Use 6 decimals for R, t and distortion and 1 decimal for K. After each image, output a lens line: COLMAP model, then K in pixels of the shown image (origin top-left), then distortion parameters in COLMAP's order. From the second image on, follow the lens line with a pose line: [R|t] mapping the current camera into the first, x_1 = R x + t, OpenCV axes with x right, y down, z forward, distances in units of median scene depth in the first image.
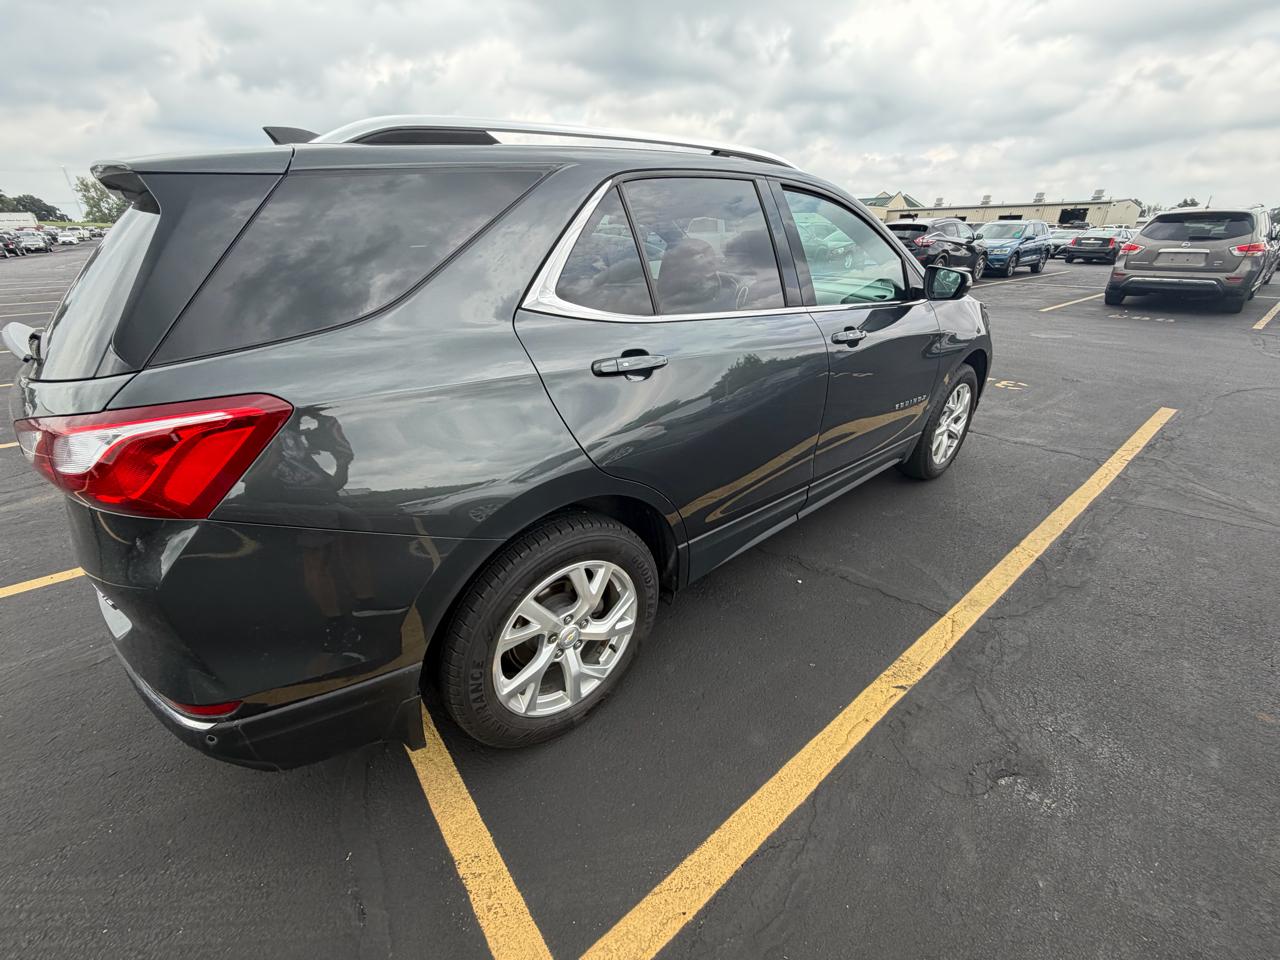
lens RADIAL K [[511.5, 0, 637.6], [0, 511.5, 477.1], [0, 0, 1]] dist [-0.000286, 0.000341]
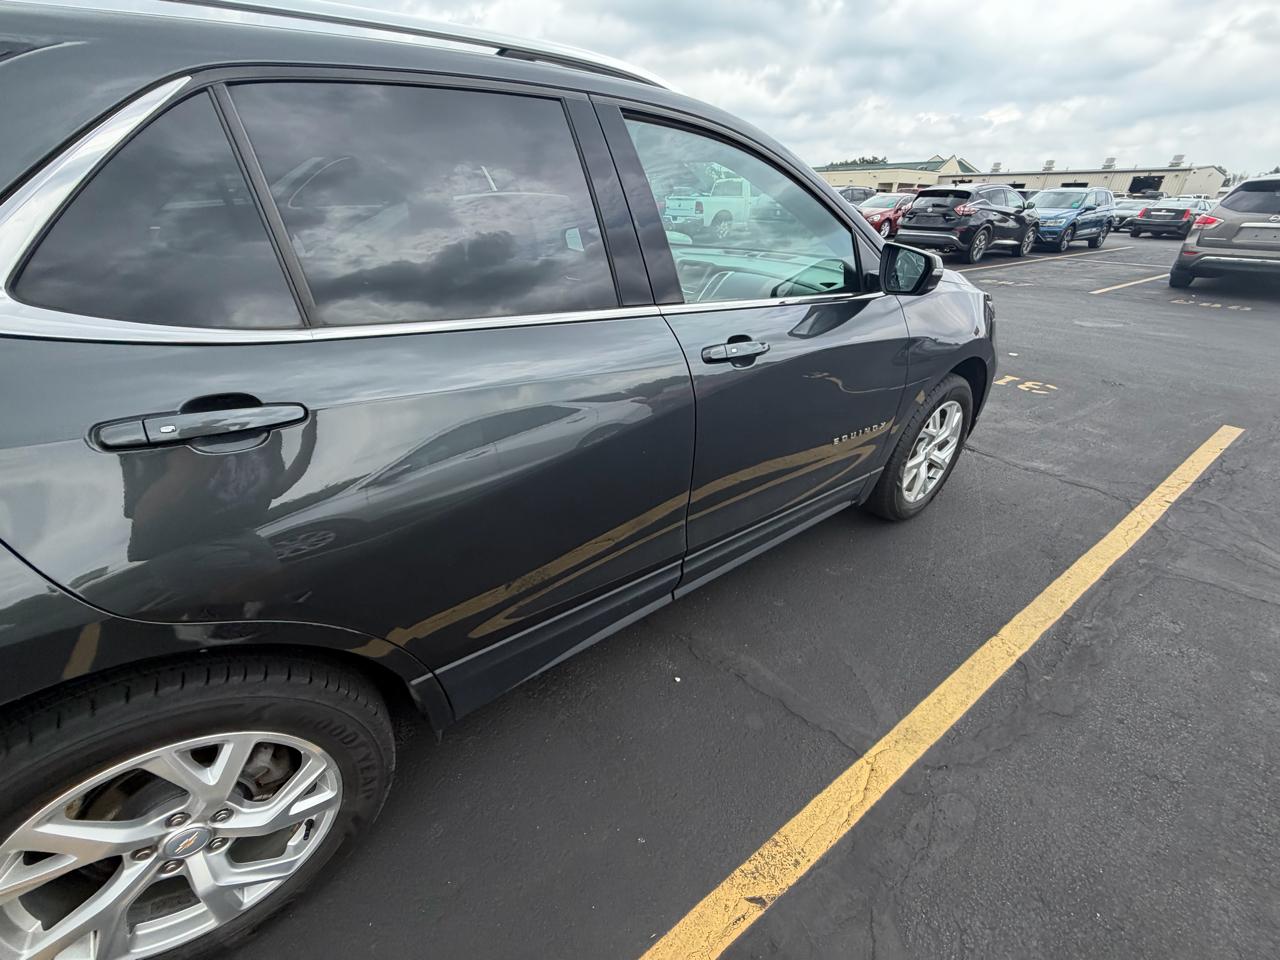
lens RADIAL K [[511.5, 0, 637.6], [0, 511.5, 477.1], [0, 0, 1]] dist [-0.000286, 0.000341]
pose [[0.997920, 0.041207, -0.049568, 0.227957], [-0.038376, 0.997649, 0.056781, -0.100976], [0.051792, -0.054761, 0.997155, 0.224704]]
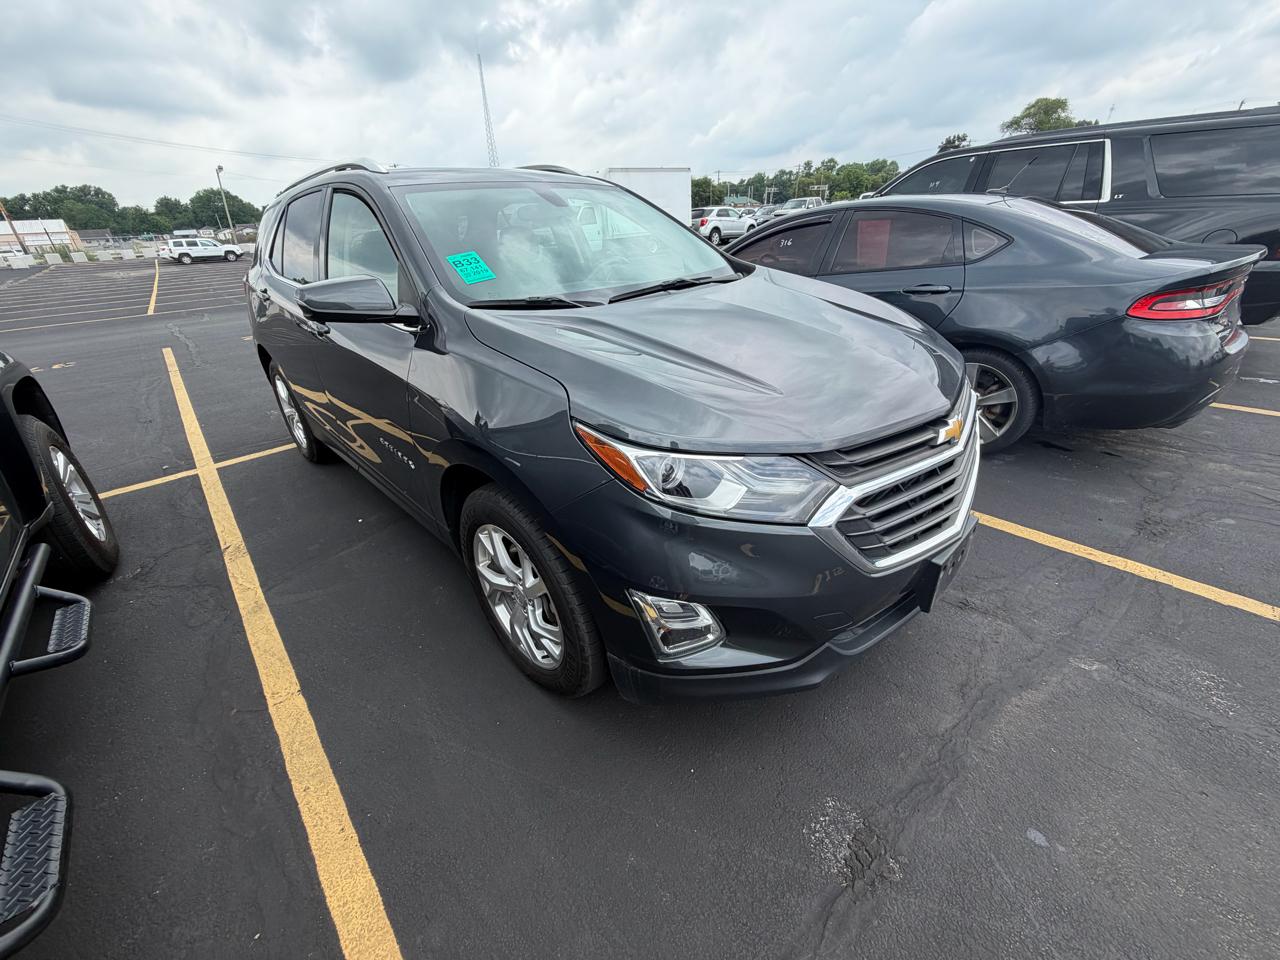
lens RADIAL K [[511.5, 0, 637.6], [0, 511.5, 477.1], [0, 0, 1]] dist [-0.000286, 0.000341]
pose [[0.067036, 0.458770, -0.886023, 1.115636], [-0.387499, 0.830284, 0.400591, -0.500752], [0.919429, 0.316479, 0.233432, 1.035228]]
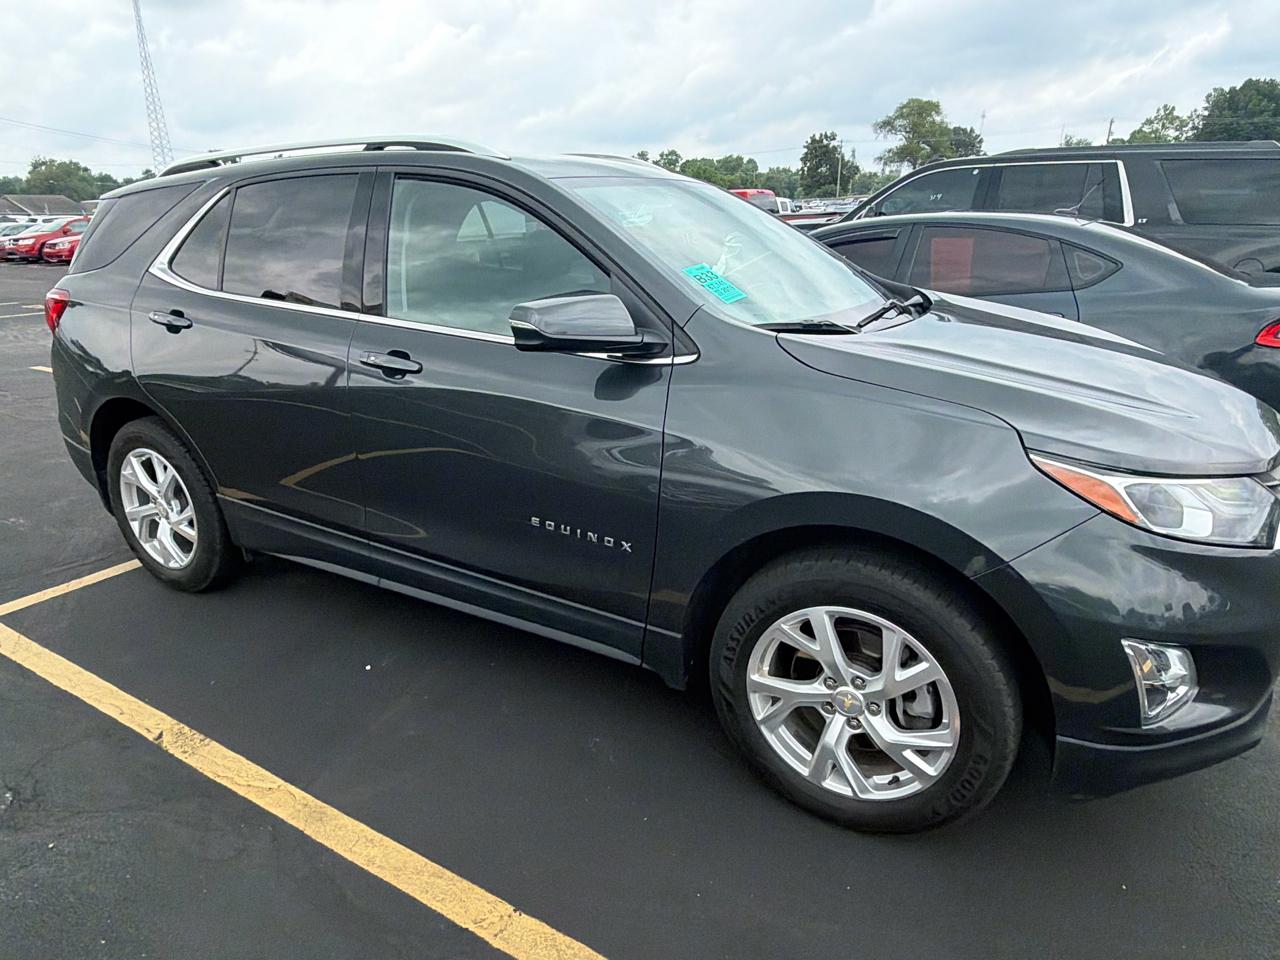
lens RADIAL K [[800.6, 0, 640.0], [0, 800.6, 480.0], [0, 0, 1]] dist [0.001099, 0.000454]
pose [[0.339913, 0.305186, -0.889562, 1.139736], [-0.400630, 0.902754, 0.156626, -0.314565], [0.850856, 0.303146, 0.429124, 0.601757]]
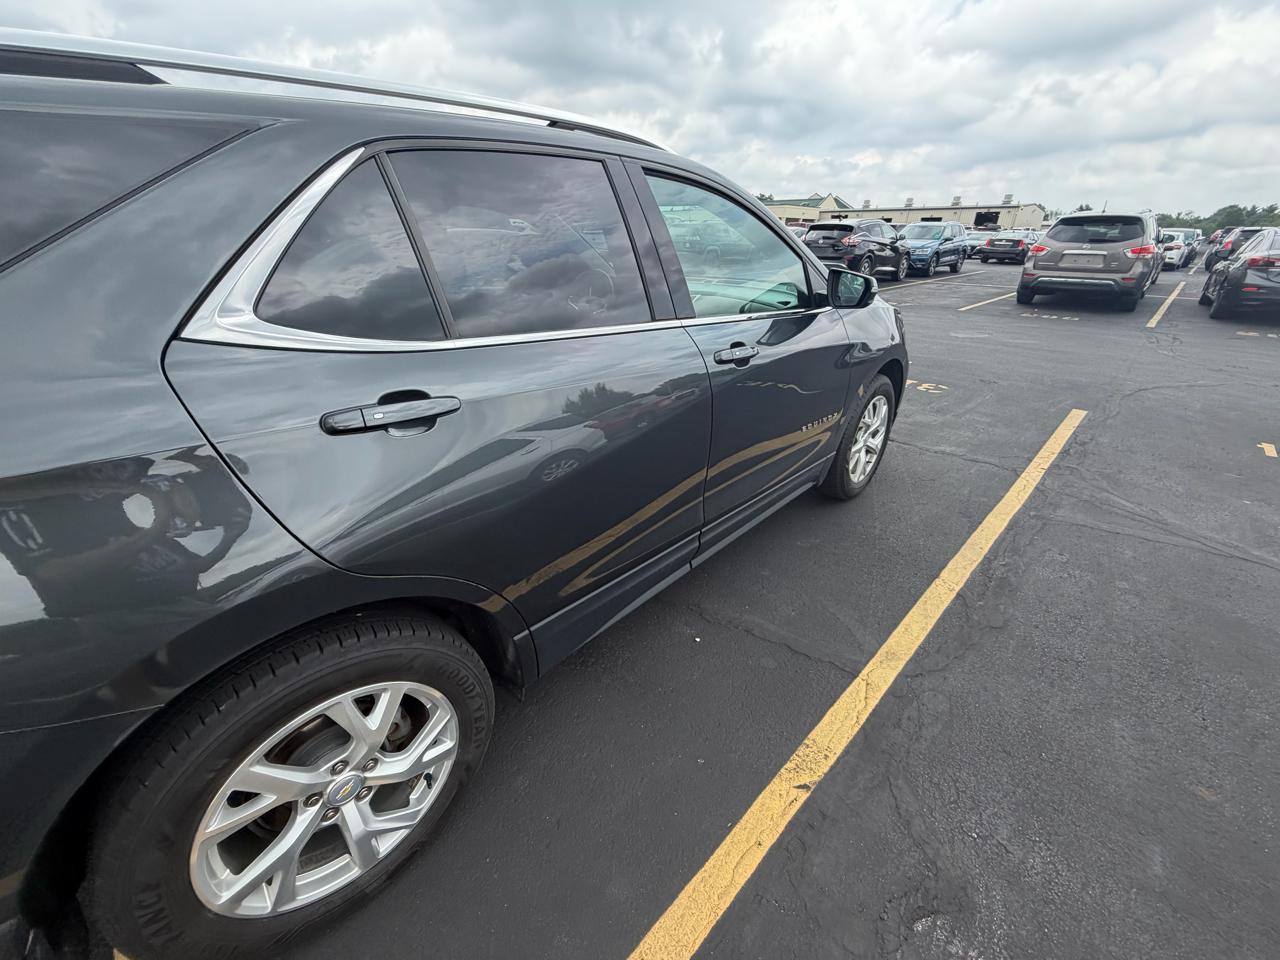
lens RADIAL K [[511.5, 0, 637.6], [0, 511.5, 477.1], [0, 0, 1]] dist [-0.000286, 0.000341]
pose [[0.994767, -0.036031, 0.095604, 0.117187], [0.035747, 0.999350, 0.004686, -0.059548], [-0.095711, -0.001244, 0.995408, 0.130463]]
